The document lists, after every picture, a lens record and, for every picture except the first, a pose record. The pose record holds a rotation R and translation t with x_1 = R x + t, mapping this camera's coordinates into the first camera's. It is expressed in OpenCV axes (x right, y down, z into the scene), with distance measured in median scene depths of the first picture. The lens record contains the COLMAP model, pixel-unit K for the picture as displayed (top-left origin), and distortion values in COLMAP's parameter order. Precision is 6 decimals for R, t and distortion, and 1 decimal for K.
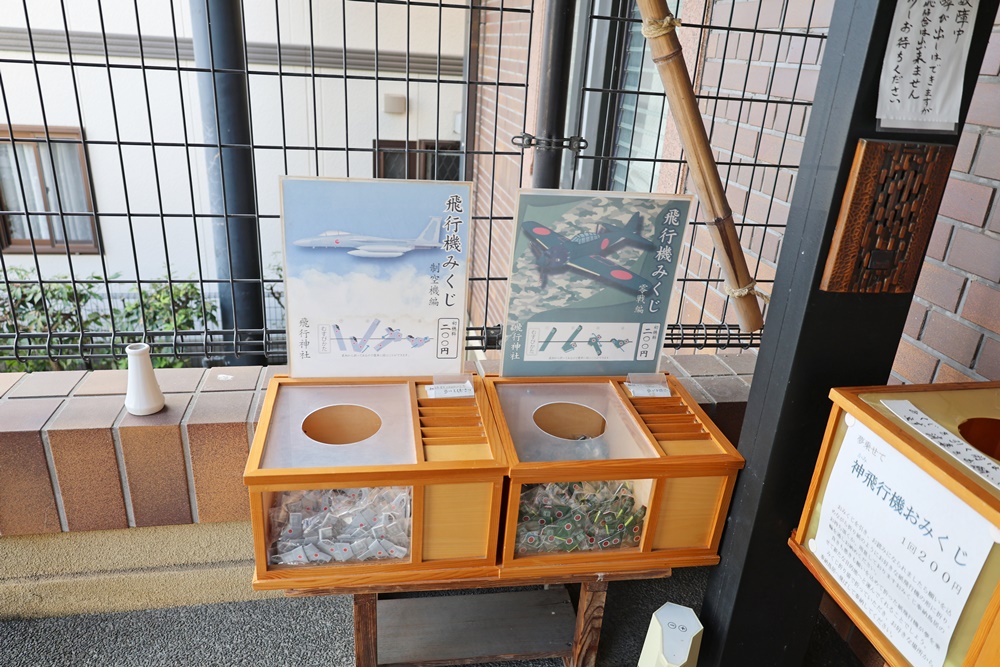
lens RADIAL K [[694.5, 0, 492.8], [0, 694.5, 330.4], [0, 0, 1]] dist [-0.012790, -0.001863]
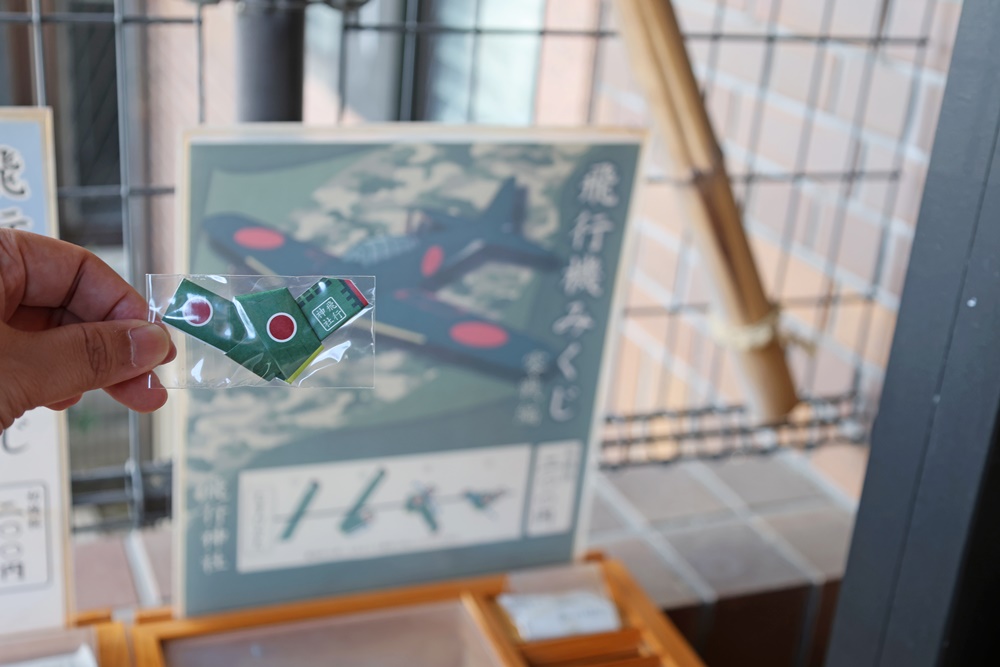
lens RADIAL K [[1272.6, 0, 498.7], [0, 1272.6, 335.3], [0, 0, 1]] dist [0.038812, 0.000000]
pose [[0.977020, -0.061316, 0.204139, 0.050625], [0.057703, 0.998055, 0.023610, -0.095836], [-0.205189, -0.011288, 0.978657, 0.300596]]
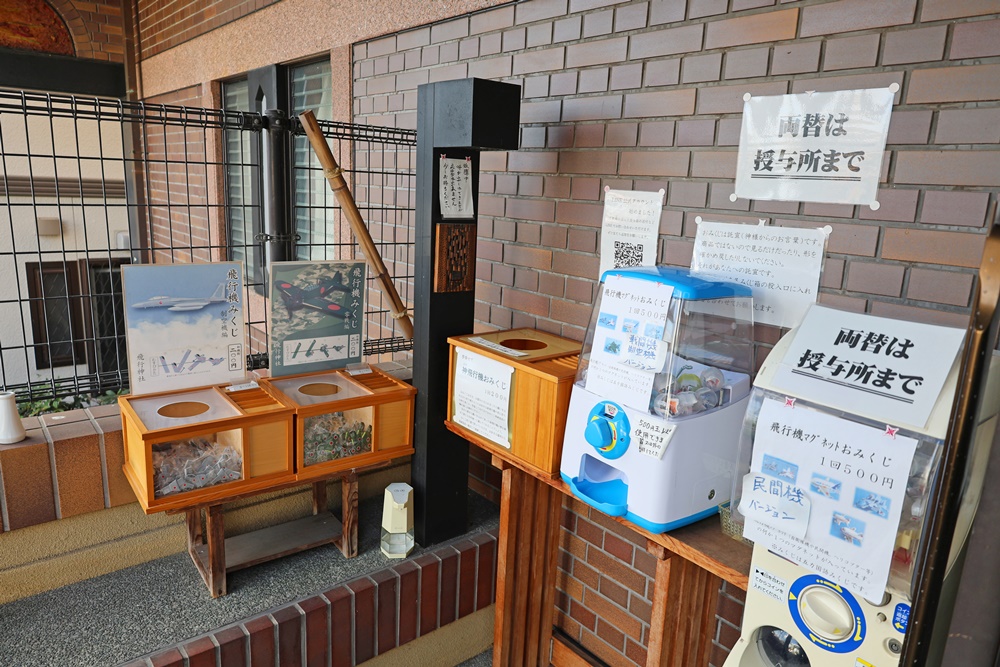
lens RADIAL K [[694.5, 0, 501.4], [0, 694.5, 332.3], [0, 0, 1]] dist [-0.012790, -0.001863]
pose [[0.872697, -0.122659, 0.472604, -0.283162], [0.190877, 0.976609, -0.099000, 0.236491], [-0.449406, 0.176606, 0.875696, -0.718751]]
